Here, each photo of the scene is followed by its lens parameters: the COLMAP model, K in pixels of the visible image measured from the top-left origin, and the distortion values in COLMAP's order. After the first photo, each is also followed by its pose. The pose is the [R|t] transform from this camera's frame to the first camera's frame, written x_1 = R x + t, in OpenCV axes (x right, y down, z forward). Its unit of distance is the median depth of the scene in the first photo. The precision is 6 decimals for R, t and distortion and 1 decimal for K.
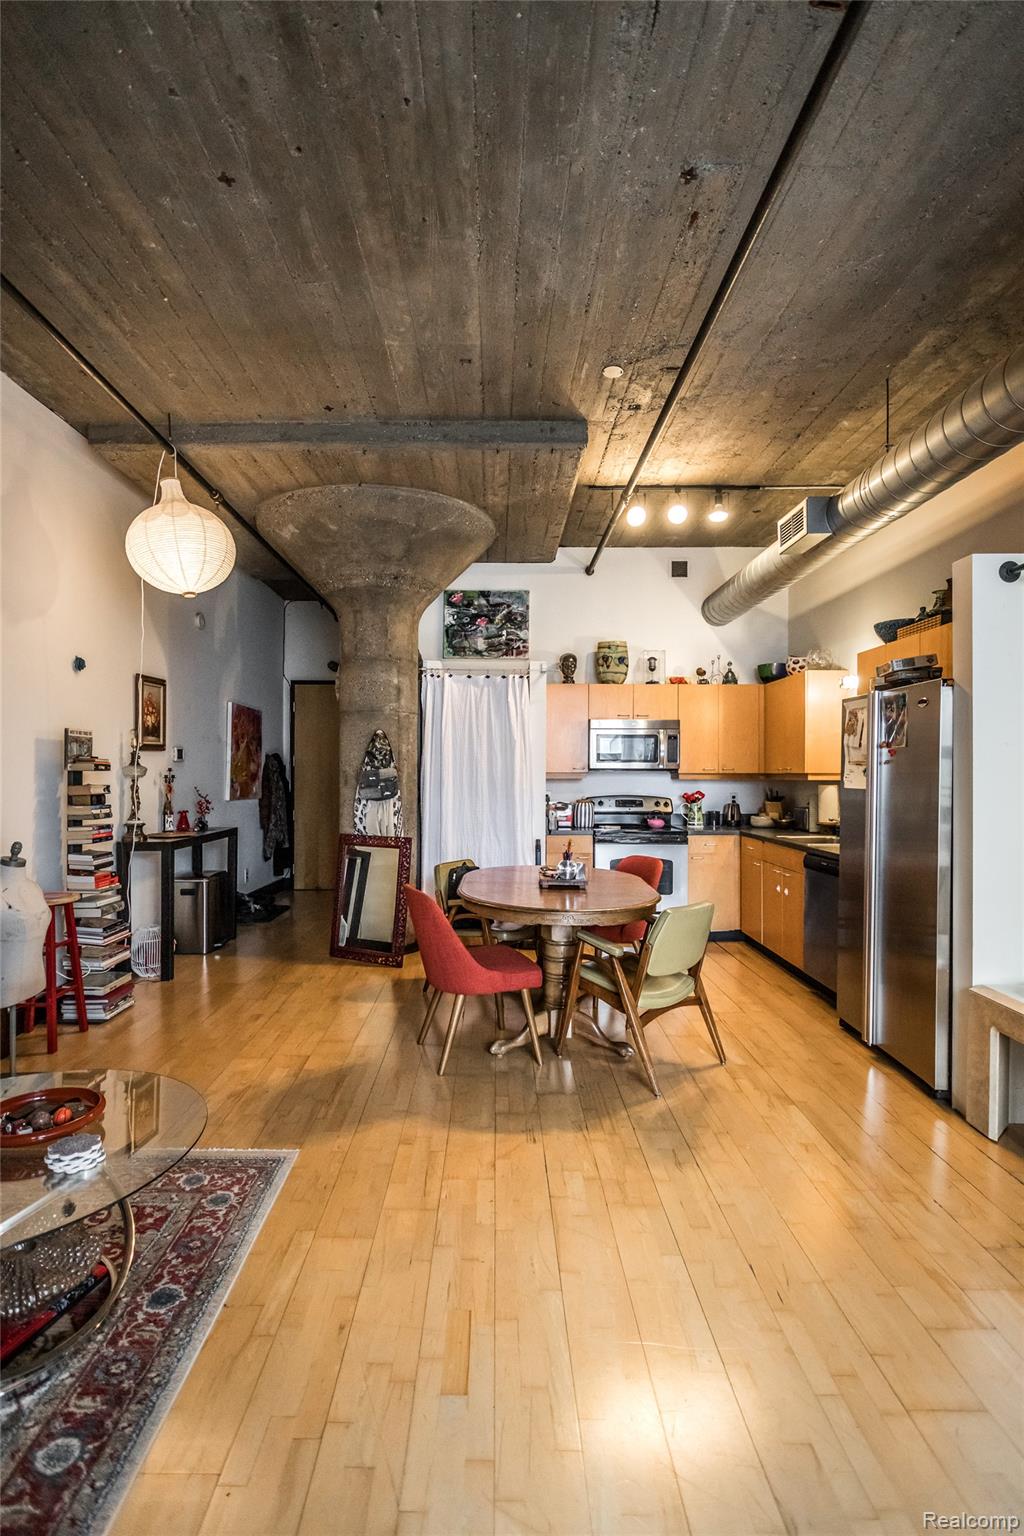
lens RADIAL K [[727.2, 0, 493.2], [0, 727.2, 770.6], [0, 0, 1]] dist [0.005934, 0.000555]
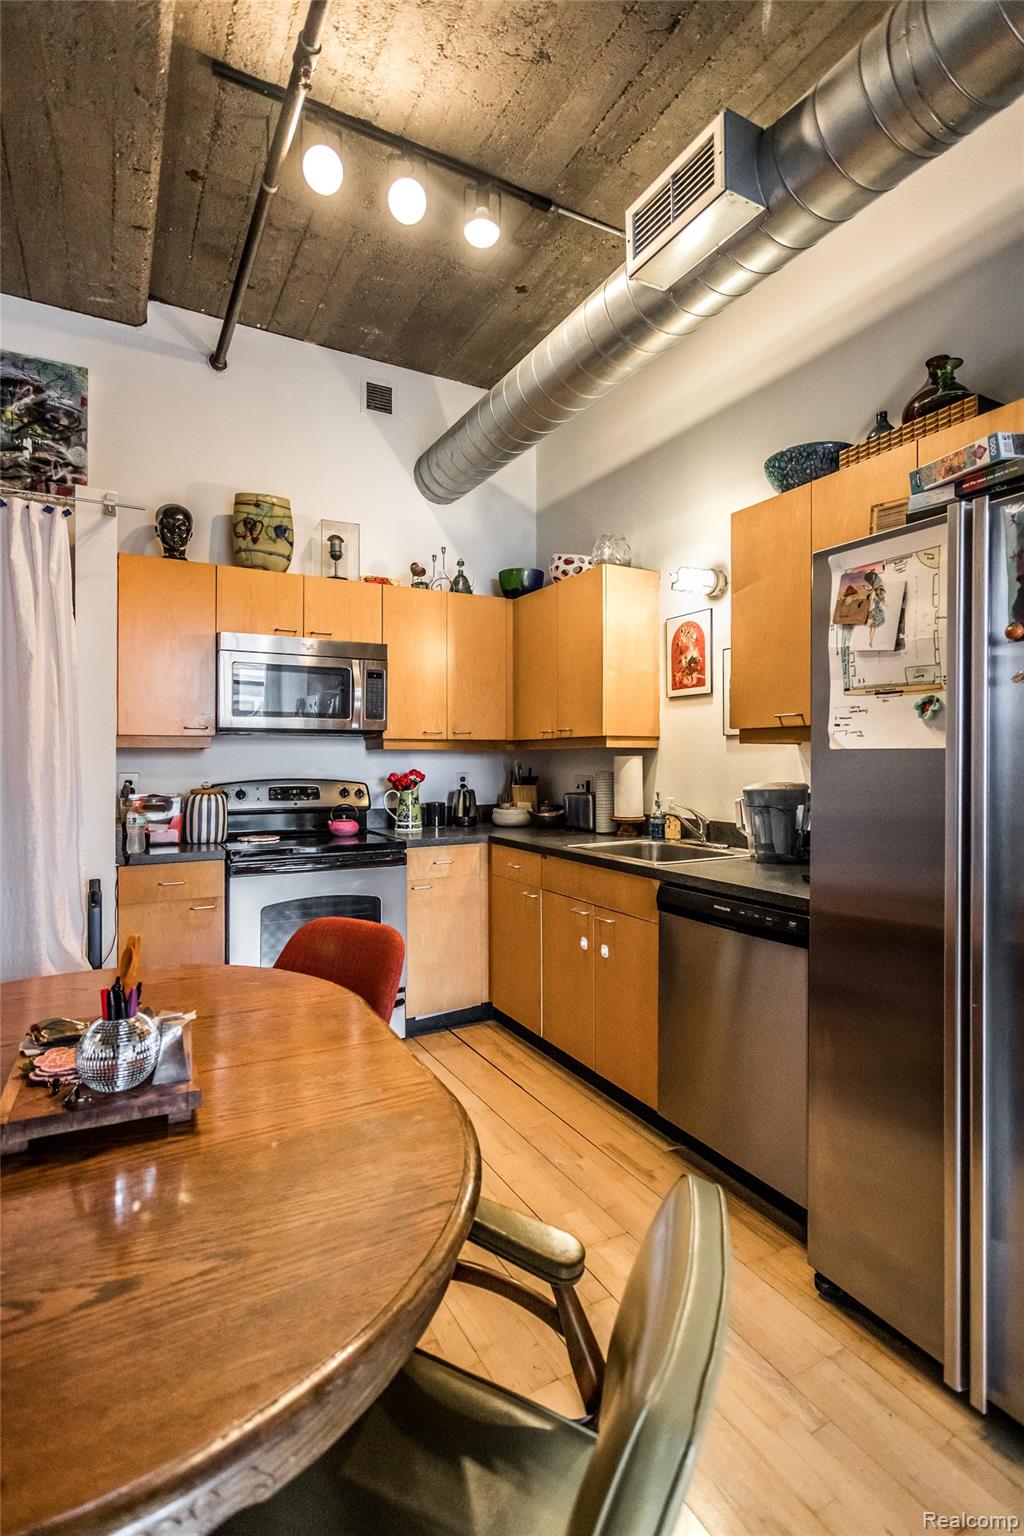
lens RADIAL K [[742.4, 0, 510.7], [0, 742.4, 754.7], [0, 0, 1]] dist [0.005832, 0.001218]
pose [[0.876522, -0.000468, 0.481362, 0.069822], [0.001532, 0.999997, -0.001817, 0.019910], [-0.481359, 0.002330, 0.876520, 0.504531]]
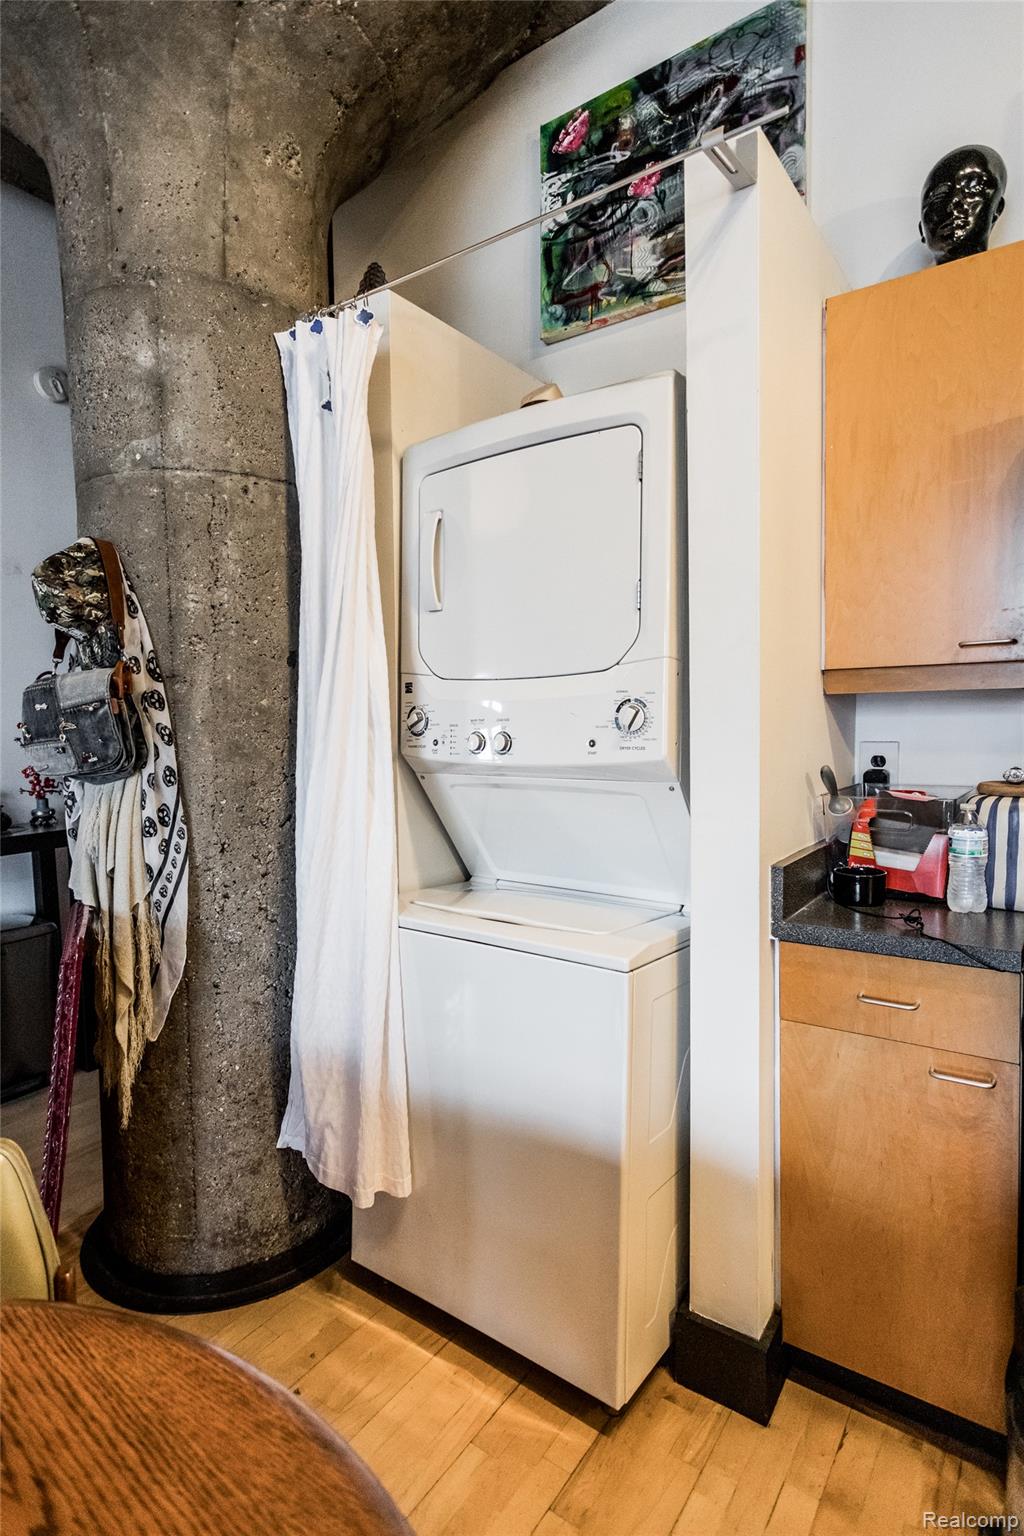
lens RADIAL K [[813.8, 0, 510.9], [0, 813.8, 767.4], [0, 0, 1]] dist [0.000520, -0.000269]
pose [[0.818913, 0.013498, -0.573758, 0.163279], [0.024317, 0.998010, 0.058186, 0.019522], [0.573402, -0.061602, 0.816955, 0.820853]]
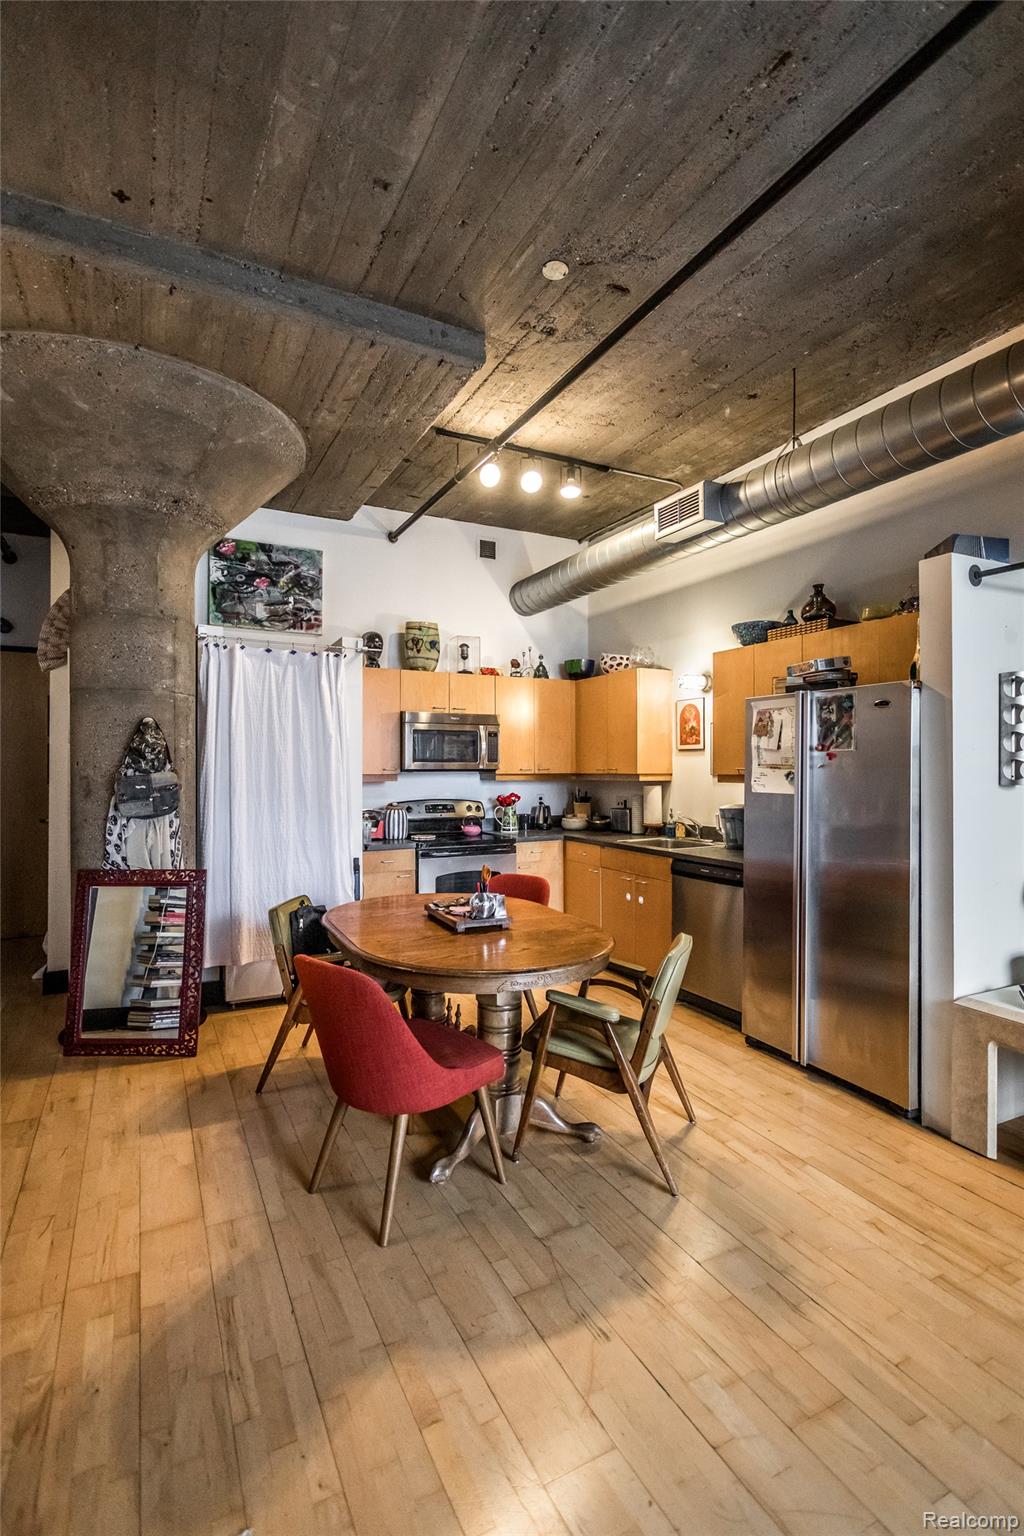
lens RADIAL K [[720.5, 0, 508.5], [0, 720.5, 765.9], [0, 0, 1]] dist [0.008786, 0.000763]
pose [[0.888471, -0.003394, 0.458920, -0.165246], [0.003058, 0.999994, 0.001475, -0.009068], [-0.458922, 0.000093, 0.888477, 0.225723]]
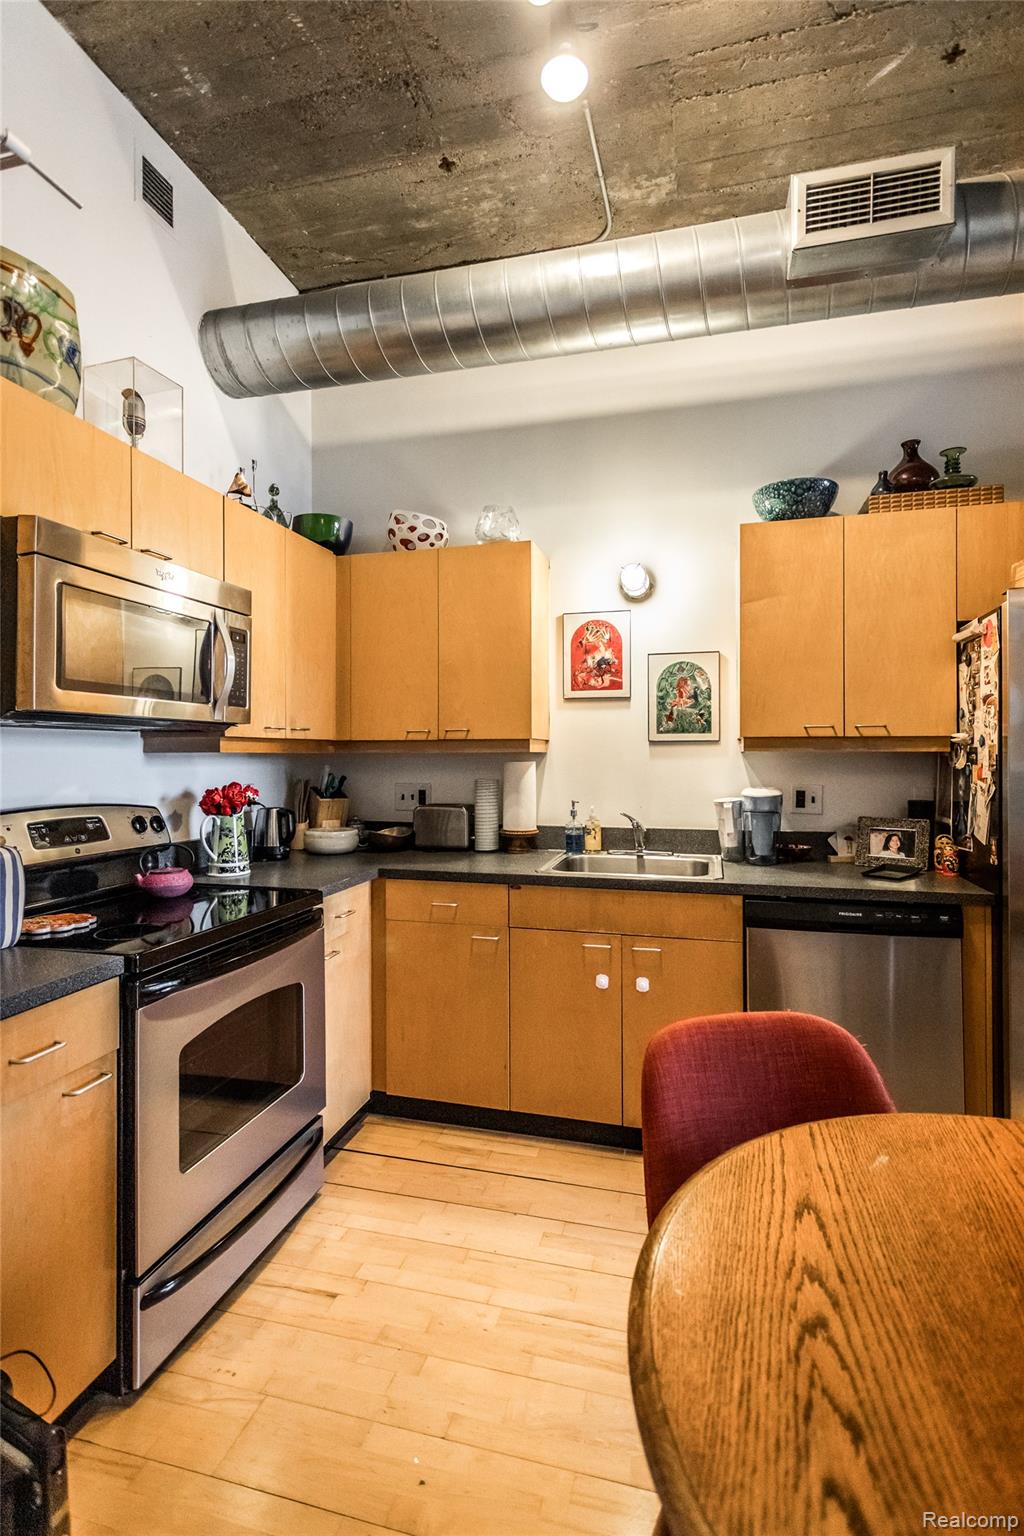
lens RADIAL K [[736.5, 0, 511.4], [0, 736.5, 753.3], [0, 0, 1]] dist [0.005477, 0.001330]
pose [[0.256007, -0.002278, 0.966672, -0.080303], [-0.001921, 0.999994, 0.002866, 0.012409], [-0.966673, -0.002591, 0.256001, 0.881206]]
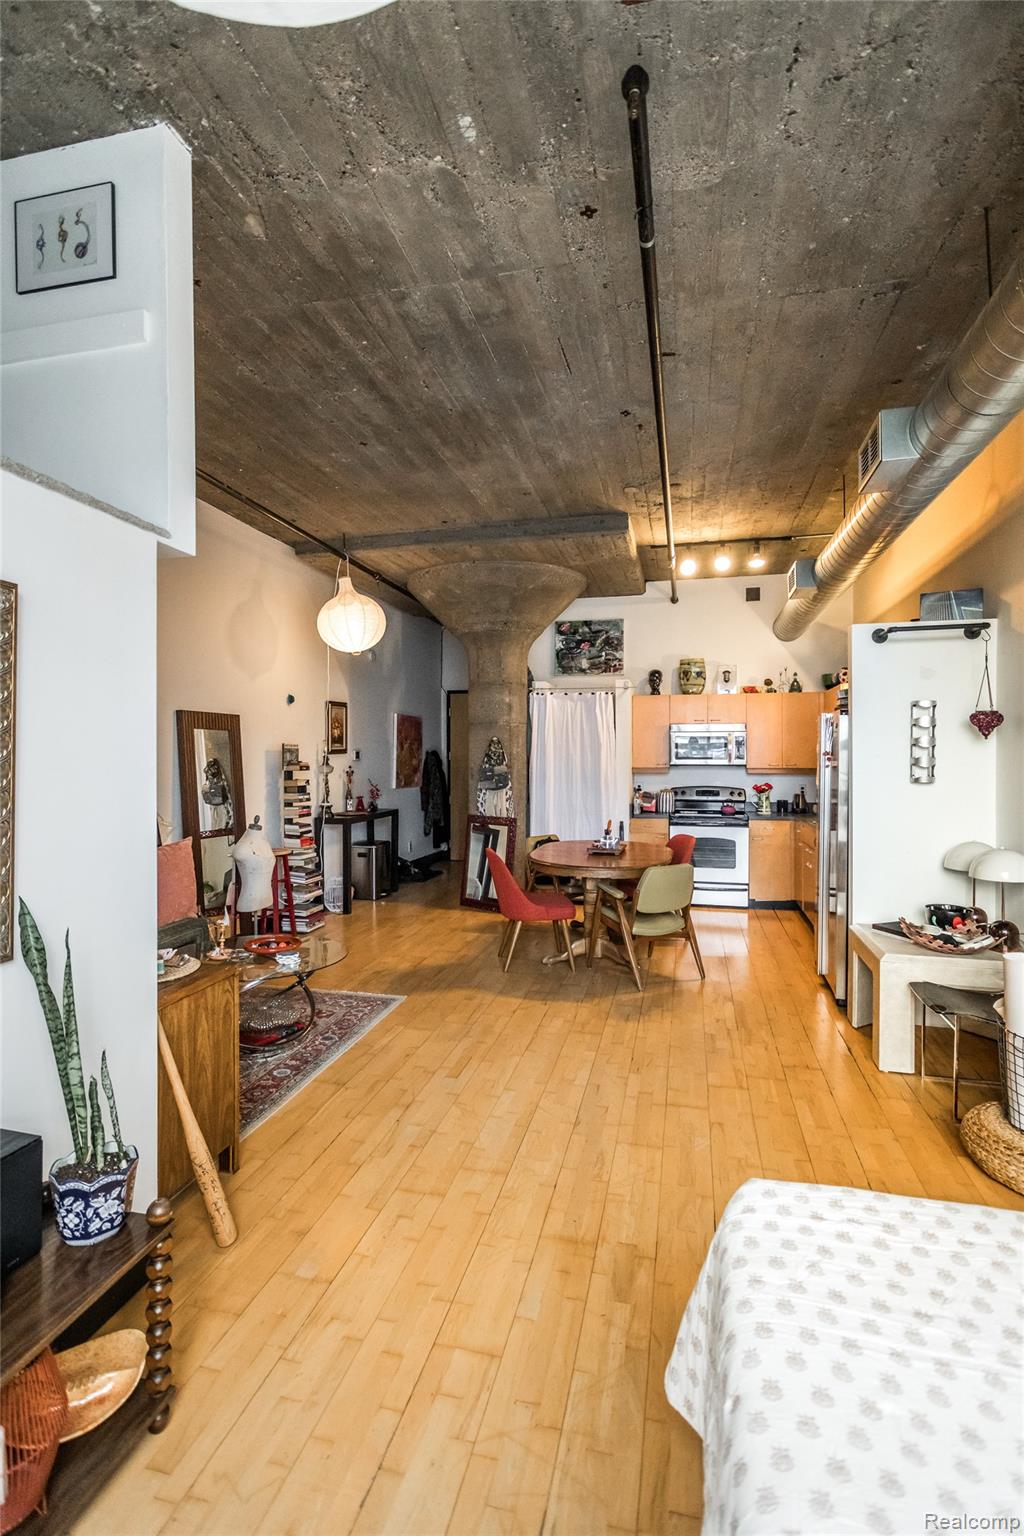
lens RADIAL K [[742.4, 0, 510.7], [0, 742.4, 754.7], [0, 0, 1]] dist [0.005832, 0.001218]
pose [[0.972886, -0.004602, -0.231240, 0.184361], [0.004555, 0.999989, -0.000737, -0.022487], [0.231241, -0.000337, 0.972897, -0.313798]]
